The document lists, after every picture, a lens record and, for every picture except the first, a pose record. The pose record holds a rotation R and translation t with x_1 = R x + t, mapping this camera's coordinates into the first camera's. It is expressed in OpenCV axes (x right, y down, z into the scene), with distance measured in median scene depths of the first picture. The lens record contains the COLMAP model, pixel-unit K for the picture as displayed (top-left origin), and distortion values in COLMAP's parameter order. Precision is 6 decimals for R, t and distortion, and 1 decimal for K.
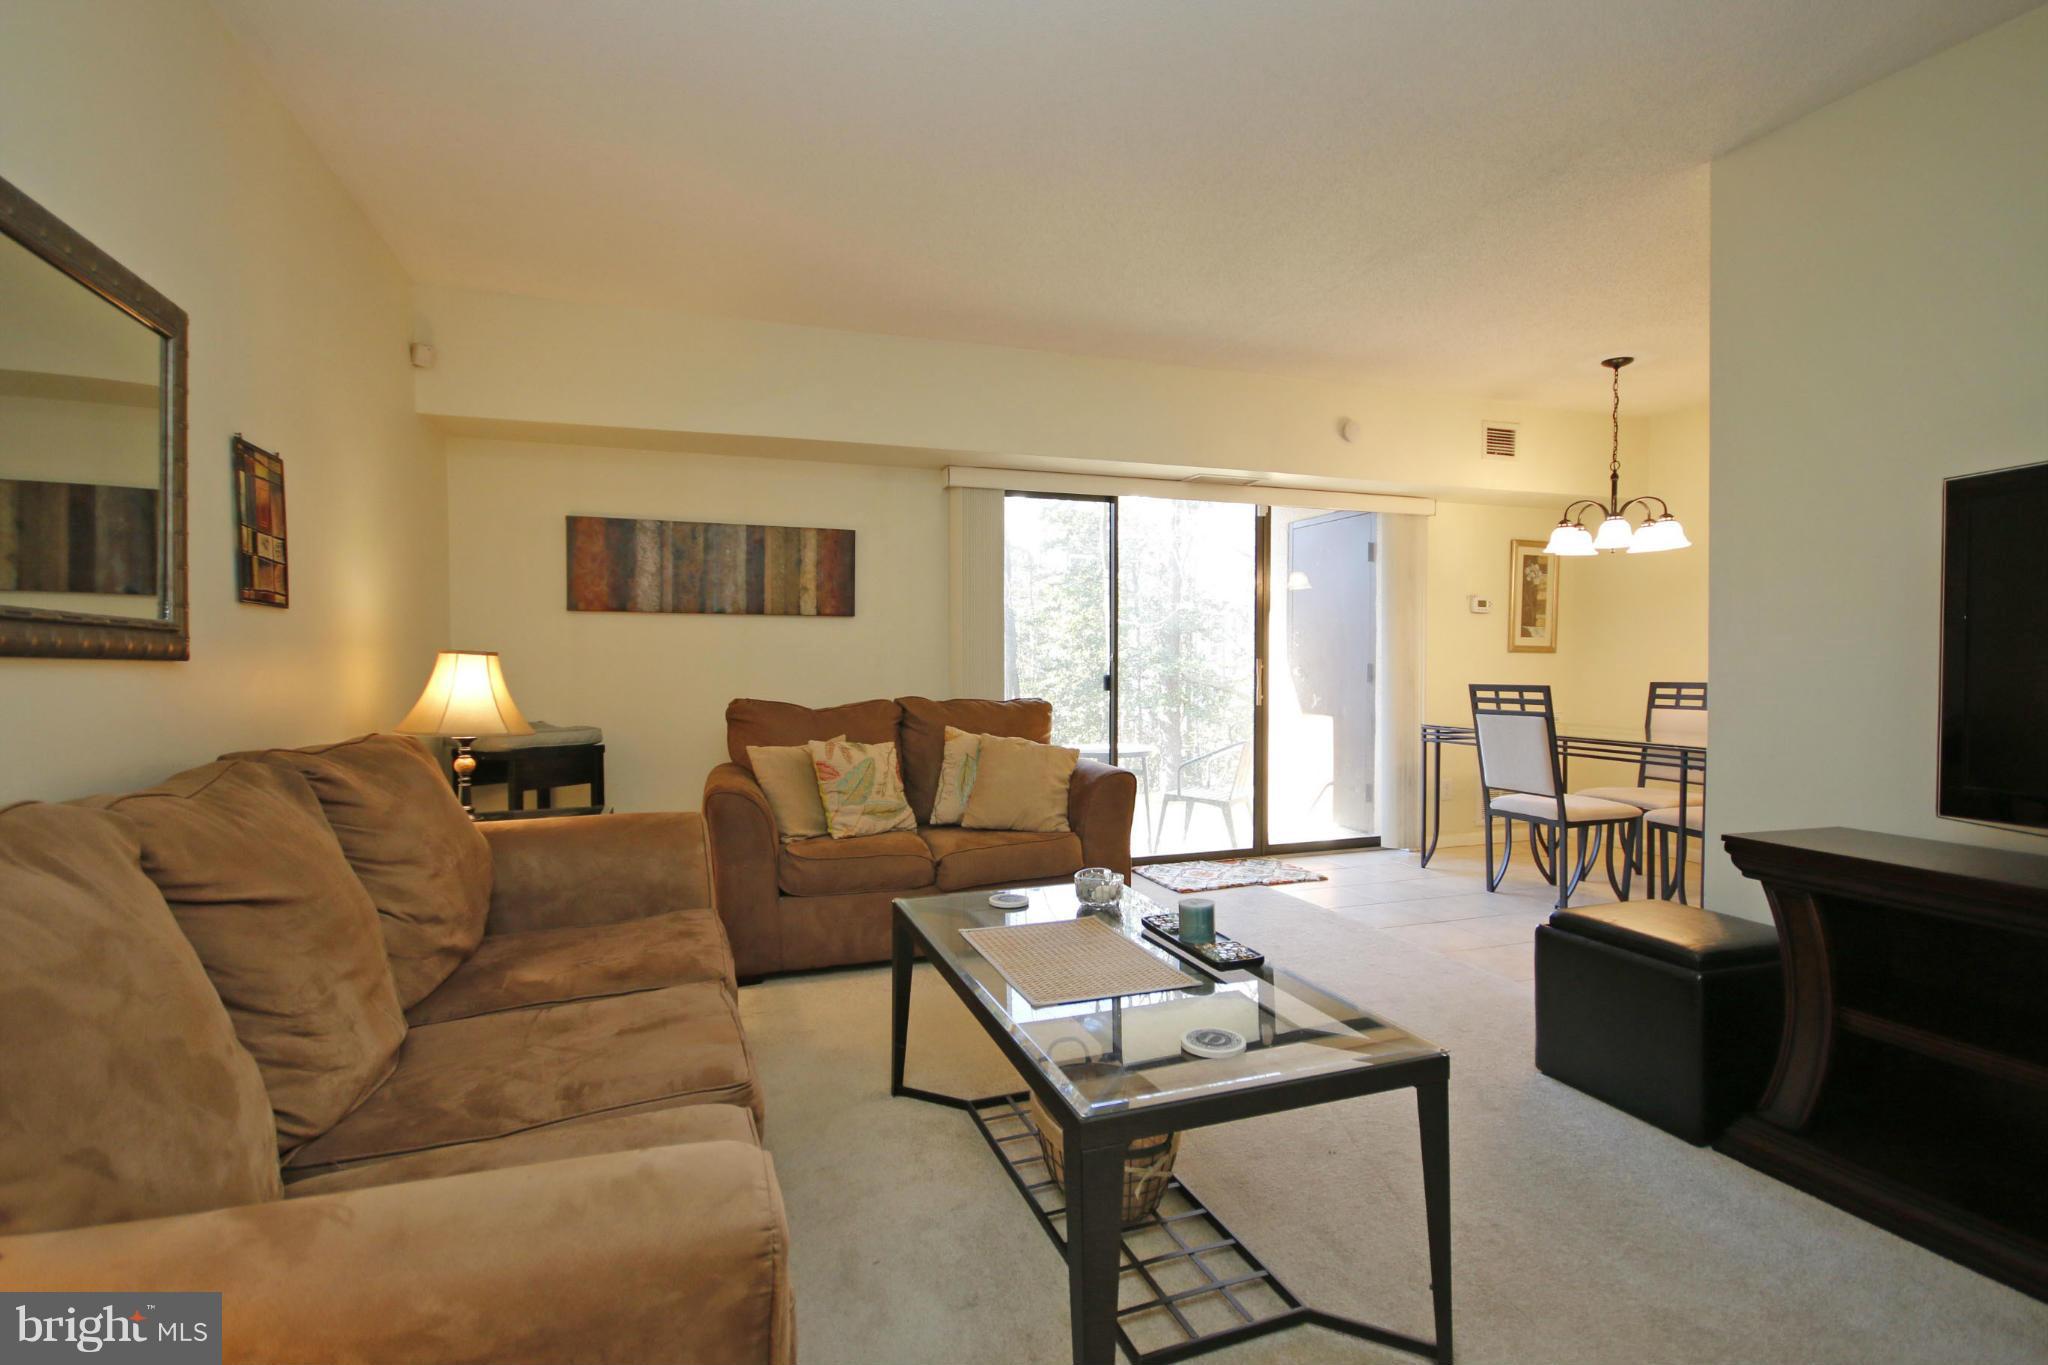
lens RADIAL K [[938.3, 0, 1012.0], [0, 938.3, 684.2], [0, 0, 1]] dist [-0.001448, 0.000215]
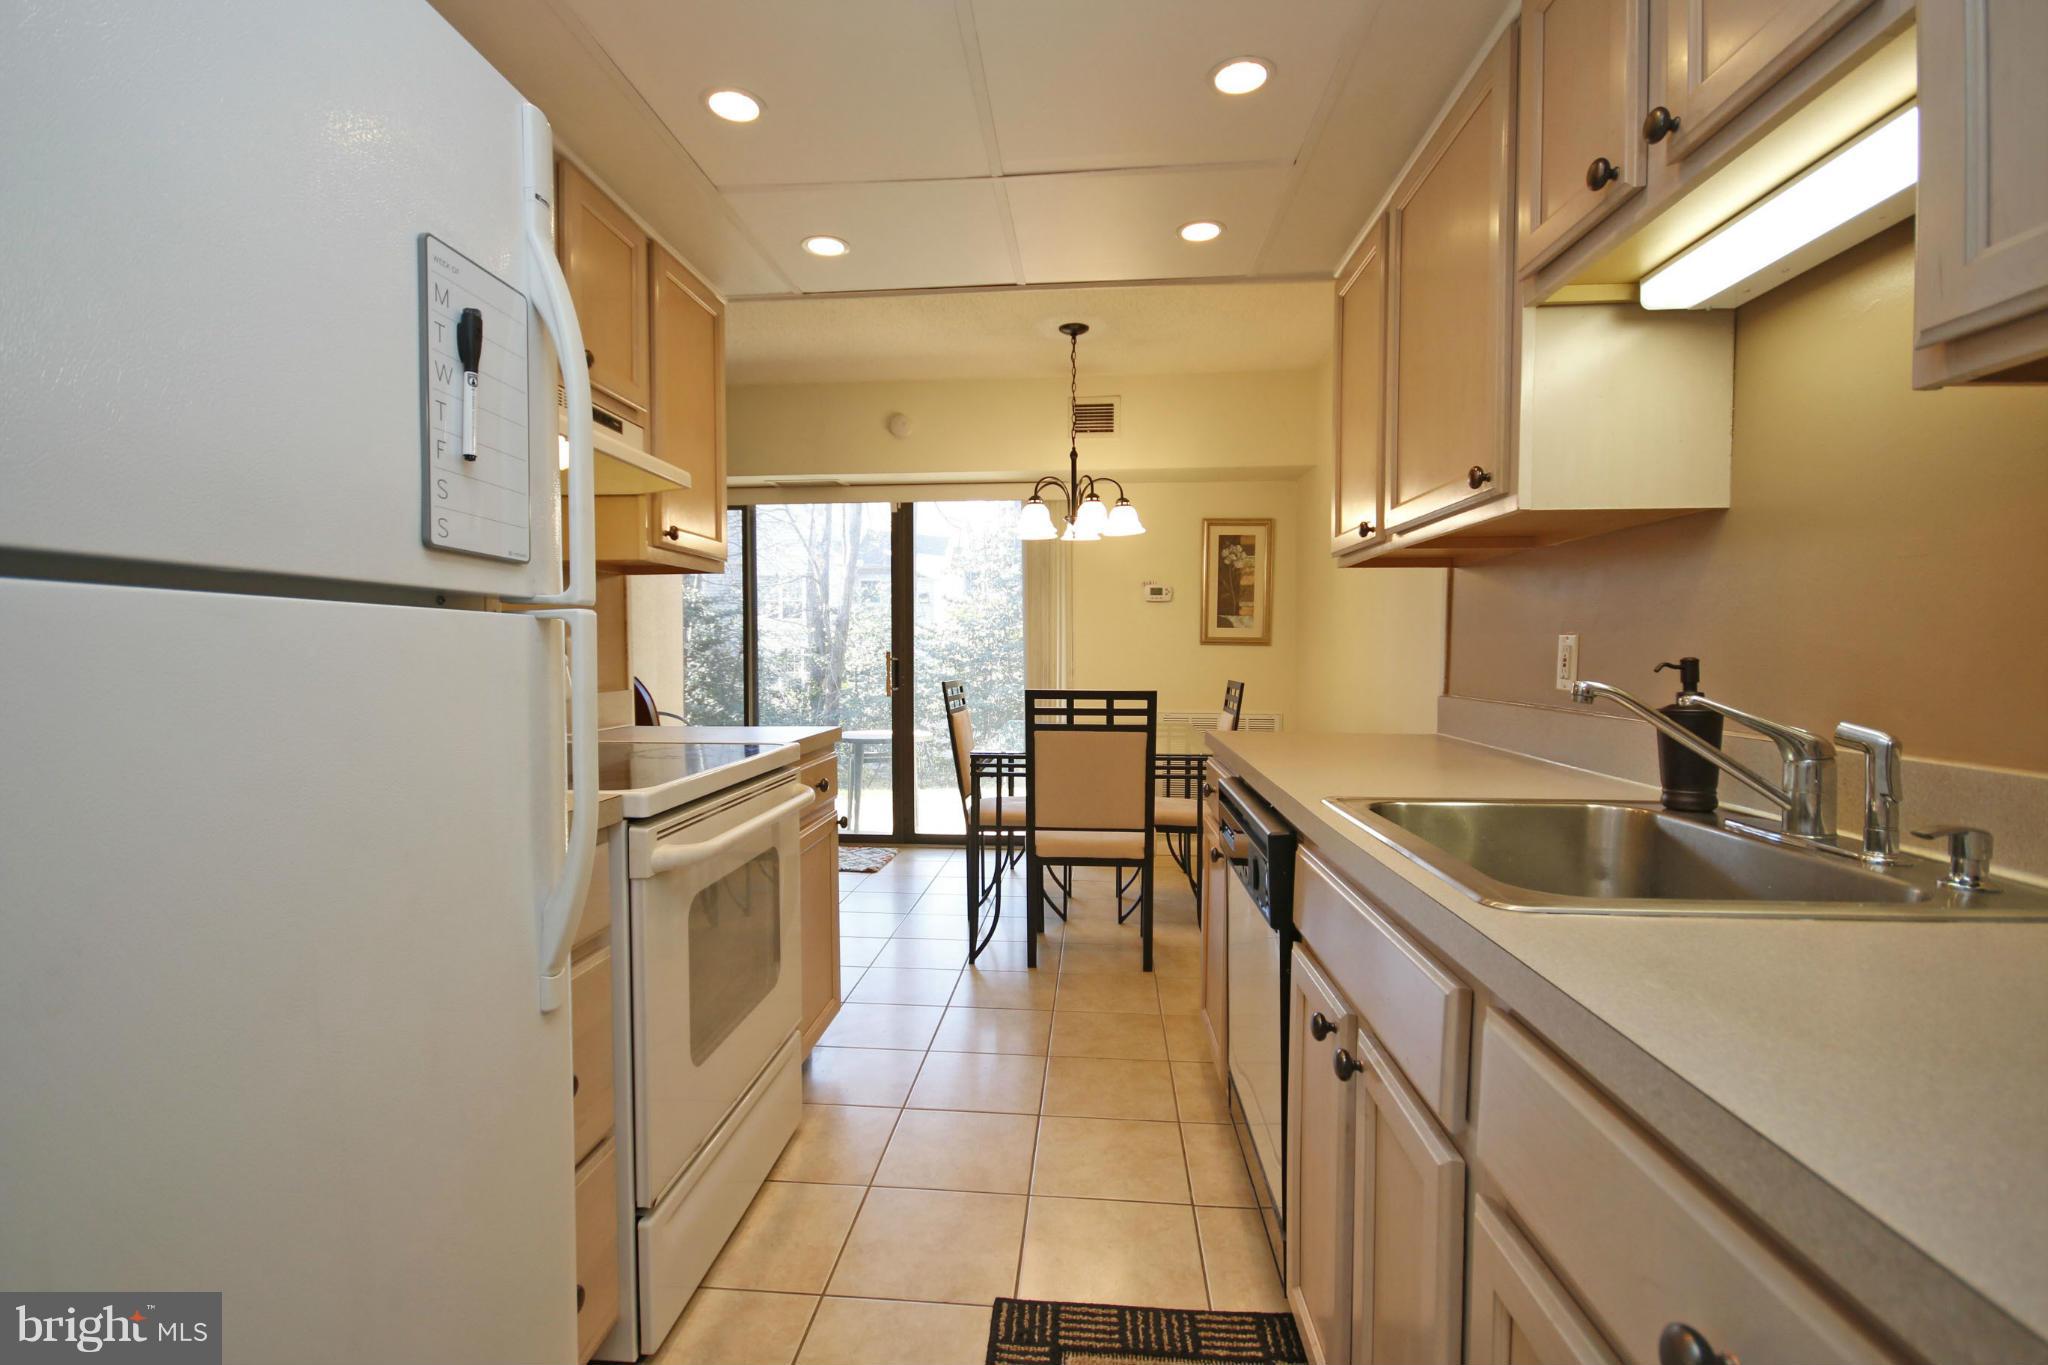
lens RADIAL K [[937.5, 0, 1014.6], [0, 937.5, 683.7], [0, 0, 1]] dist [0.003387, -0.004804]
pose [[0.906923, 0.018111, -0.420907, 1.013853], [-0.012216, 0.999786, 0.016698, -0.012713], [0.421119, -0.010002, 0.906950, 0.147678]]
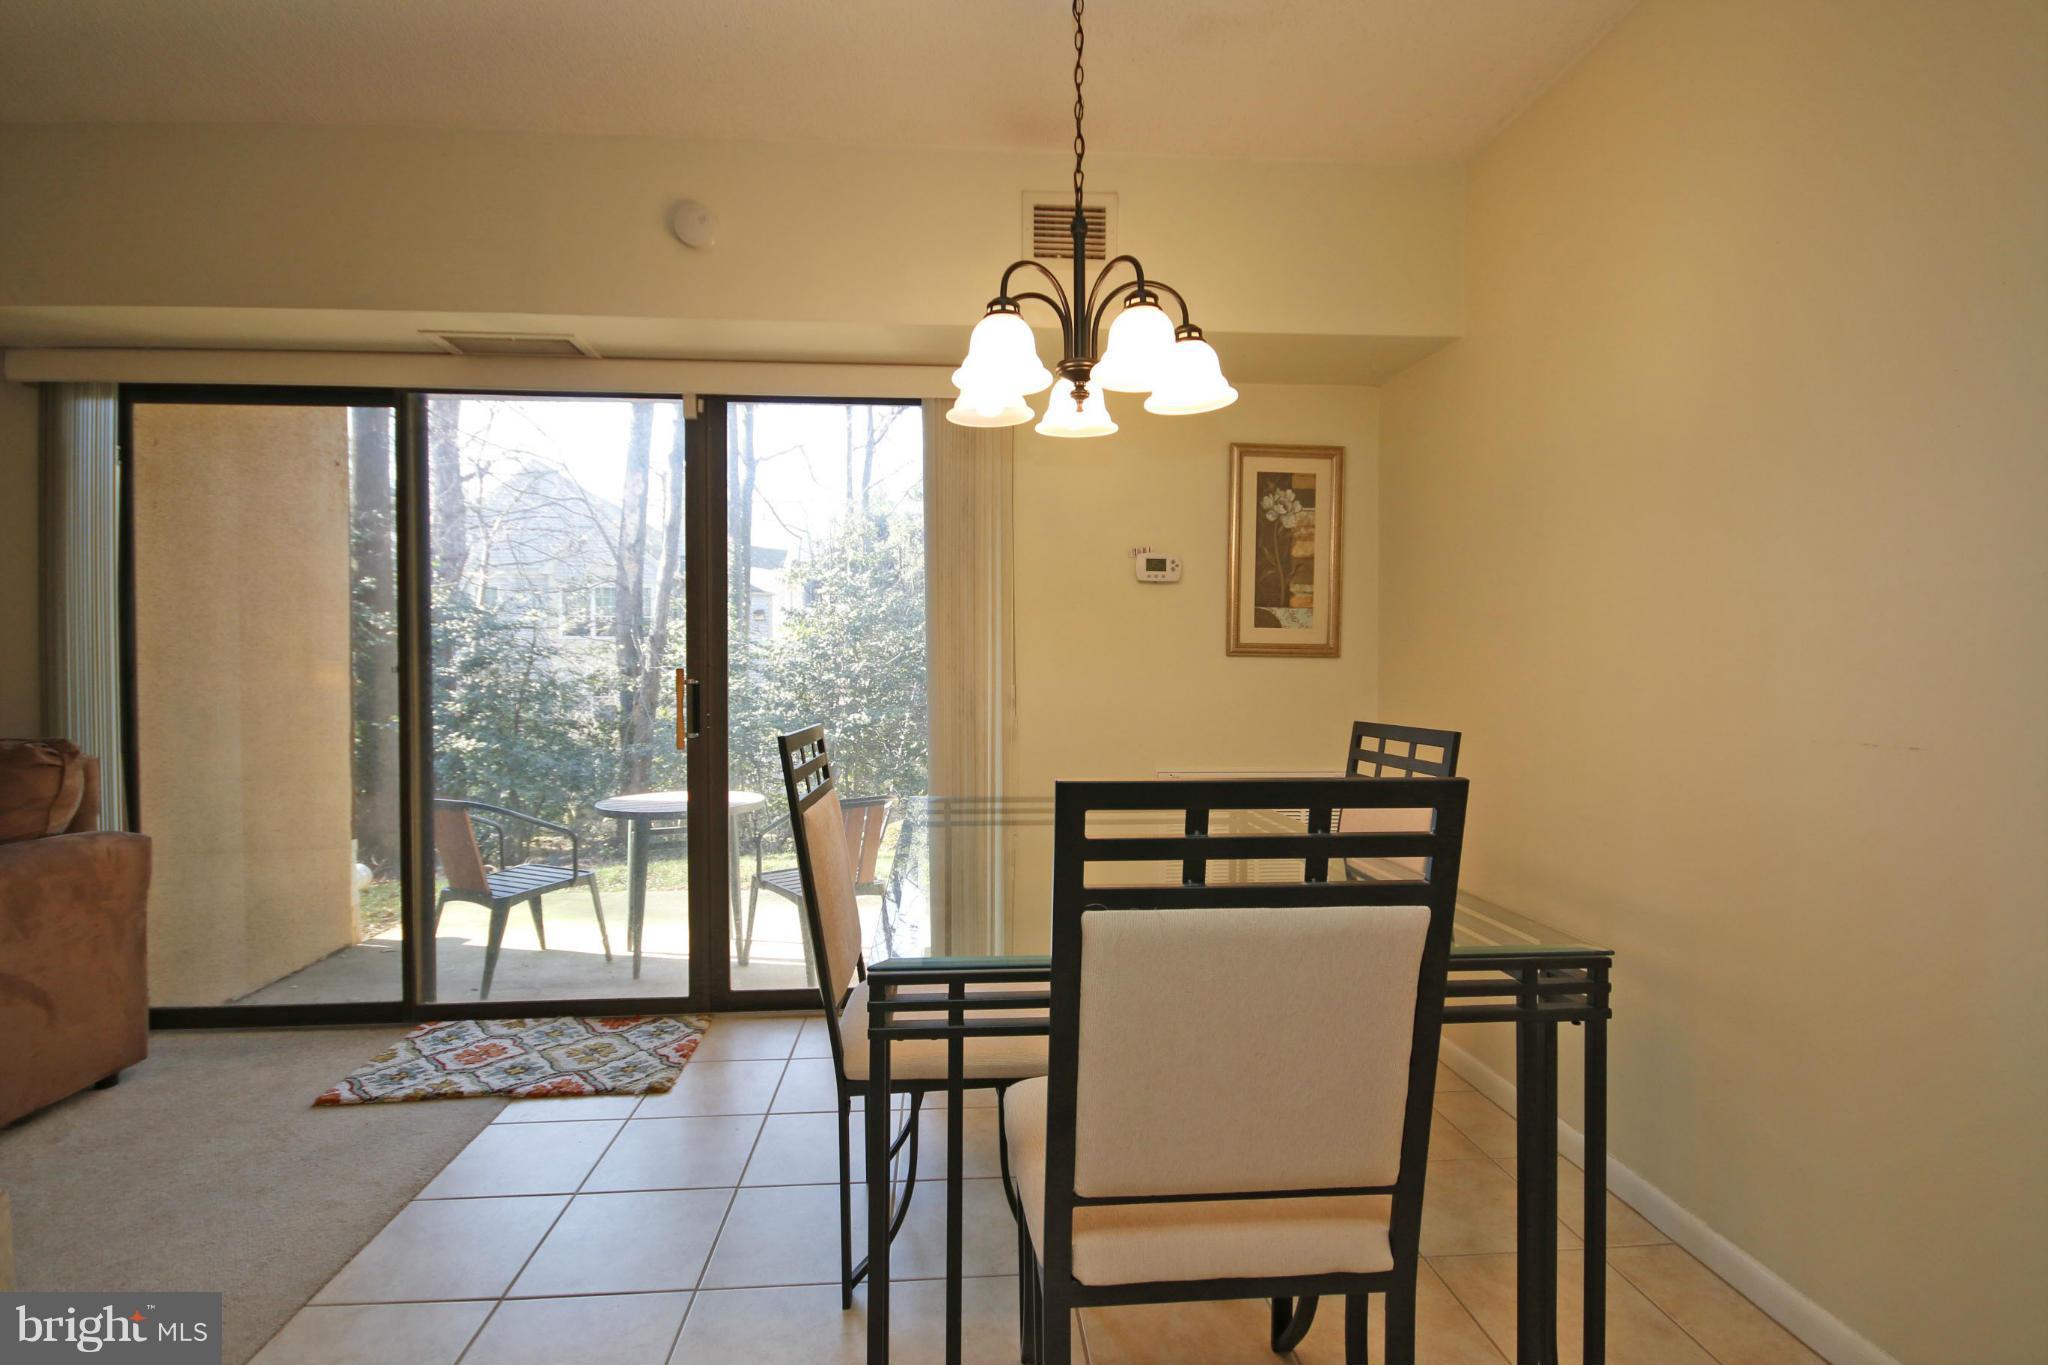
lens RADIAL K [[942.1, 0, 1015.6], [0, 942.1, 677.4], [0, 0, 1]] dist [-0.003057, -0.000906]
pose [[0.964652, 0.003928, -0.263499, 0.752548], [-0.008219, 0.999851, -0.015185, -0.017284], [0.263400, 0.016814, 0.964540, 0.613761]]
